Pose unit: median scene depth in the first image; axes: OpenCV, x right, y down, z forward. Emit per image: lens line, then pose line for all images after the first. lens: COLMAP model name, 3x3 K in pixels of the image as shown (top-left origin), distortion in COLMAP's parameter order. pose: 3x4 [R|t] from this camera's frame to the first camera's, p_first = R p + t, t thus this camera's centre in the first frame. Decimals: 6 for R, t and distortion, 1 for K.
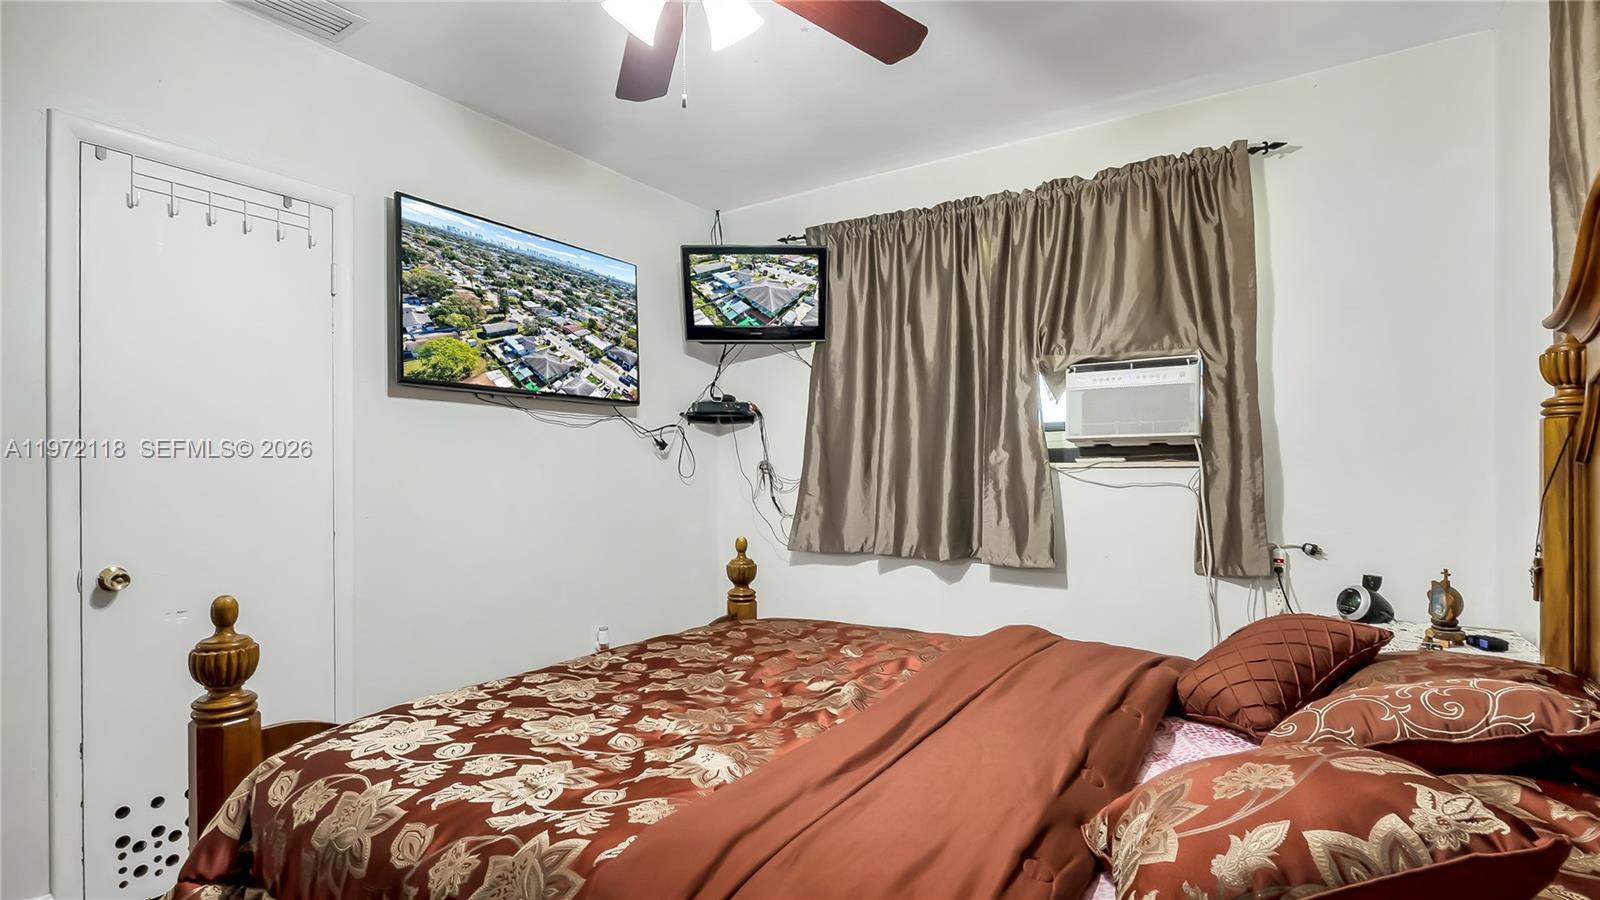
lens RADIAL K [[757.2, 0, 793.2], [0, 757.2, 453.7], [0, 0, 1]] dist [-0.006768, -0.000193]
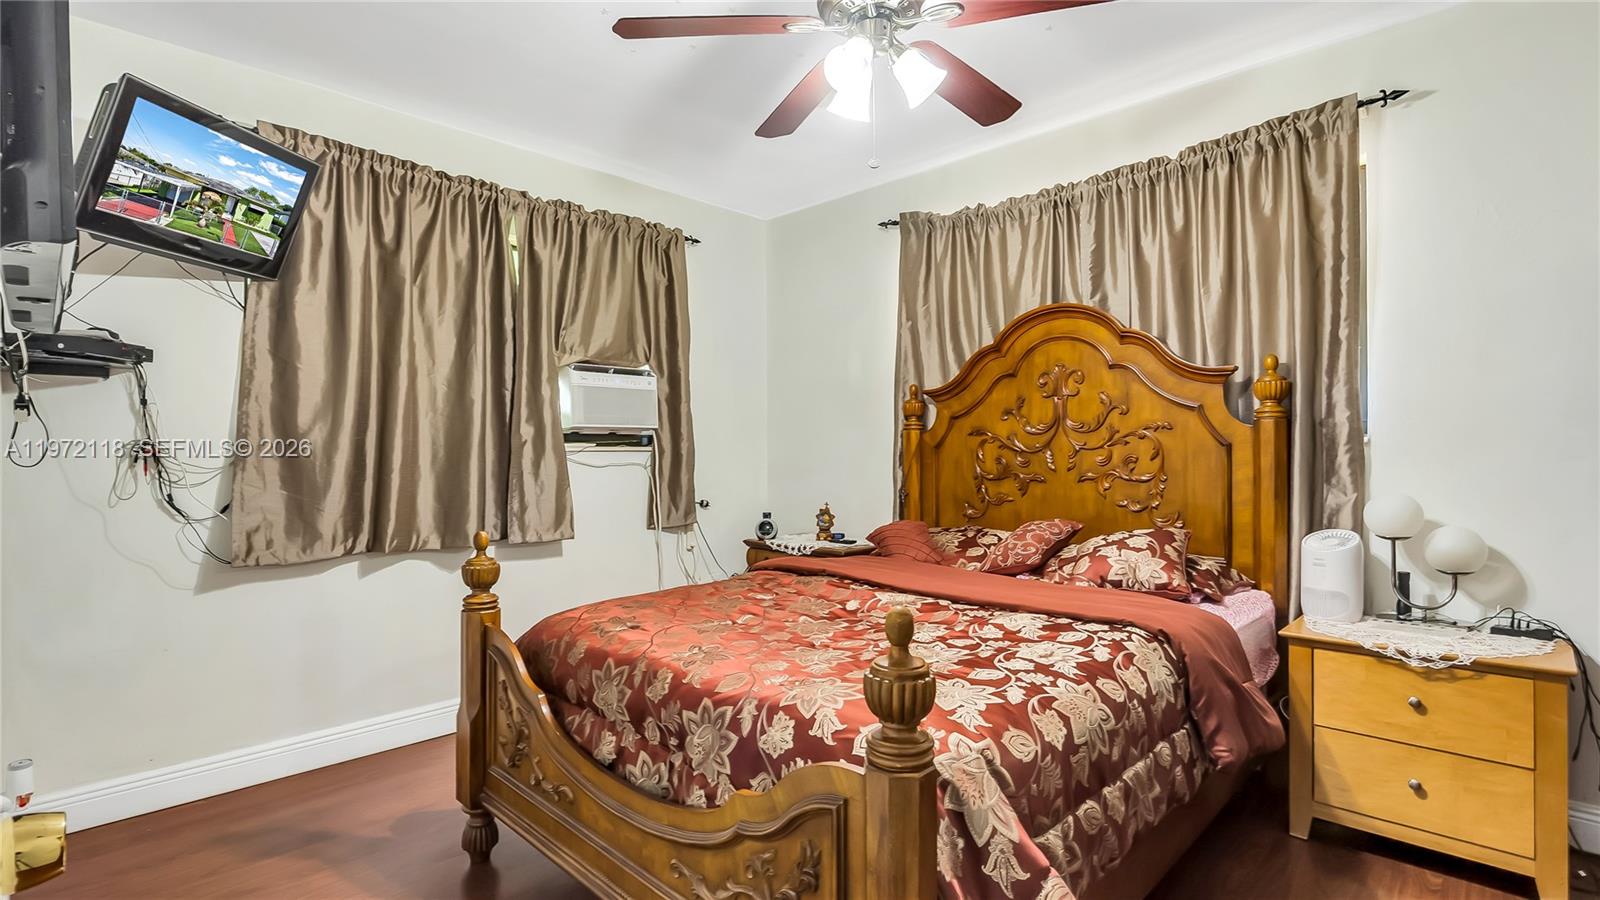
lens RADIAL K [[753.0, 0, 791.3], [0, 753.0, 426.1], [0, 0, 1]] dist [-0.009585, 0.001165]
pose [[0.203607, 0.037884, 0.978319, -0.813420], [-0.020179, 0.999201, -0.034493, 0.015525], [-0.978845, -0.012719, 0.204209, 0.498733]]
